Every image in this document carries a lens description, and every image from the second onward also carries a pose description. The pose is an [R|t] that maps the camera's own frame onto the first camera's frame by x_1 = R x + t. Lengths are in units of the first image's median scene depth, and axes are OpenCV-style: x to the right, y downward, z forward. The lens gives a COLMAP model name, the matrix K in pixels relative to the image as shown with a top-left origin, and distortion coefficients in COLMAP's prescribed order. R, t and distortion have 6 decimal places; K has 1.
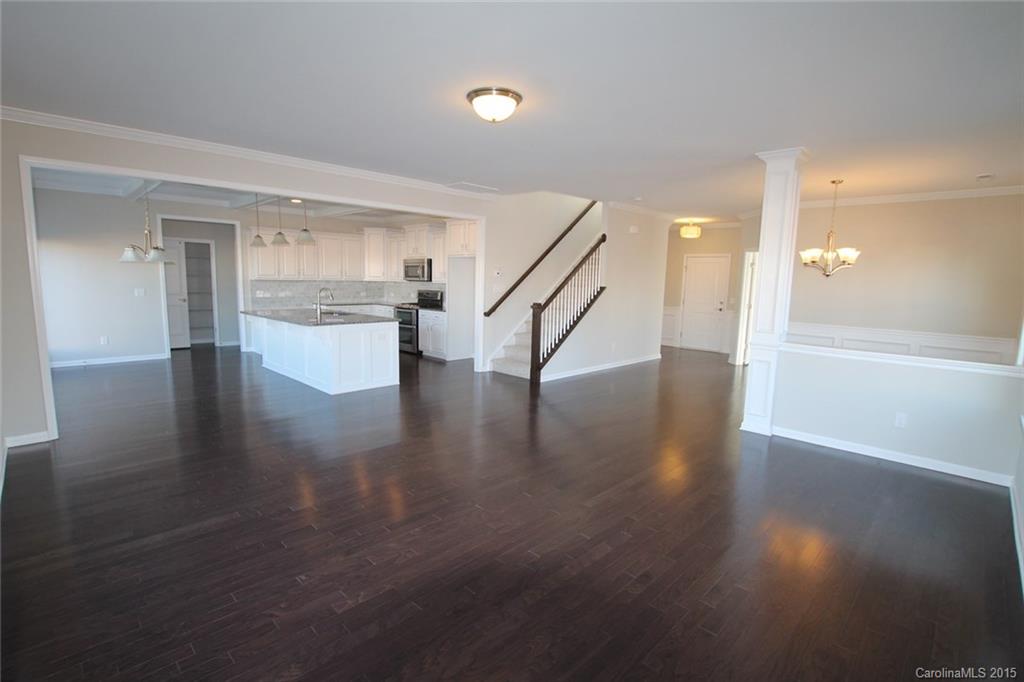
lens RADIAL K [[484.0, 0, 509.9], [0, 484.0, 345.8], [0, 0, 1]] dist [-0.027866, 0.000038]
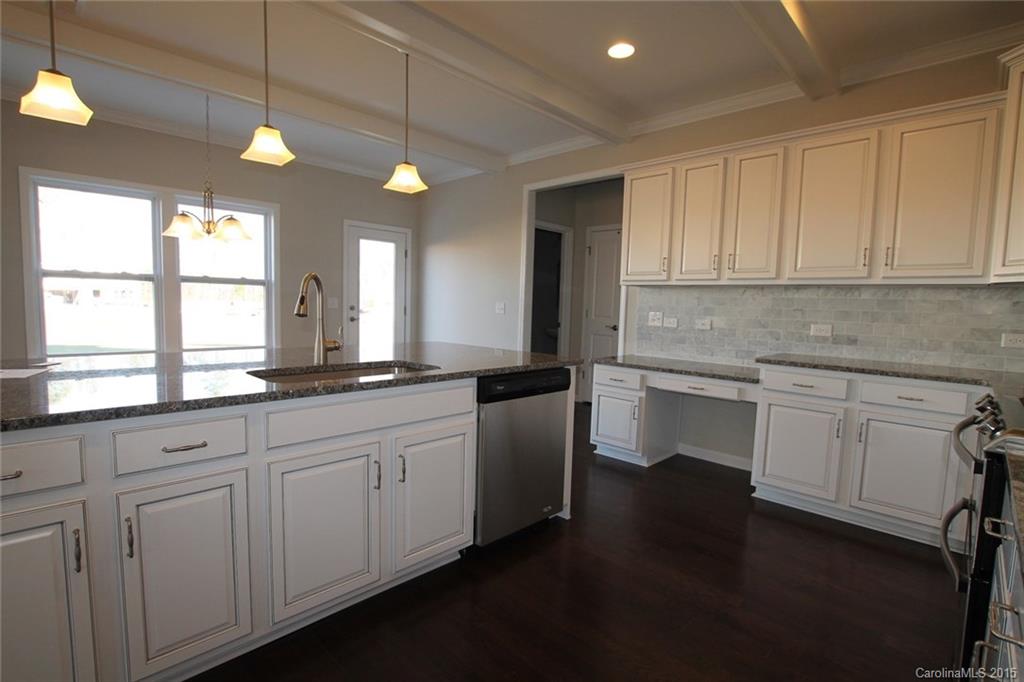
lens RADIAL K [[484.0, 0, 509.9], [0, 484.0, 345.8], [0, 0, 1]] dist [-0.027866, 0.000038]
pose [[-0.000220, 0.069279, -0.997597, -0.075300], [-0.160892, 0.984598, 0.068411, -0.091040], [0.986972, 0.160521, 0.010930, 0.851061]]
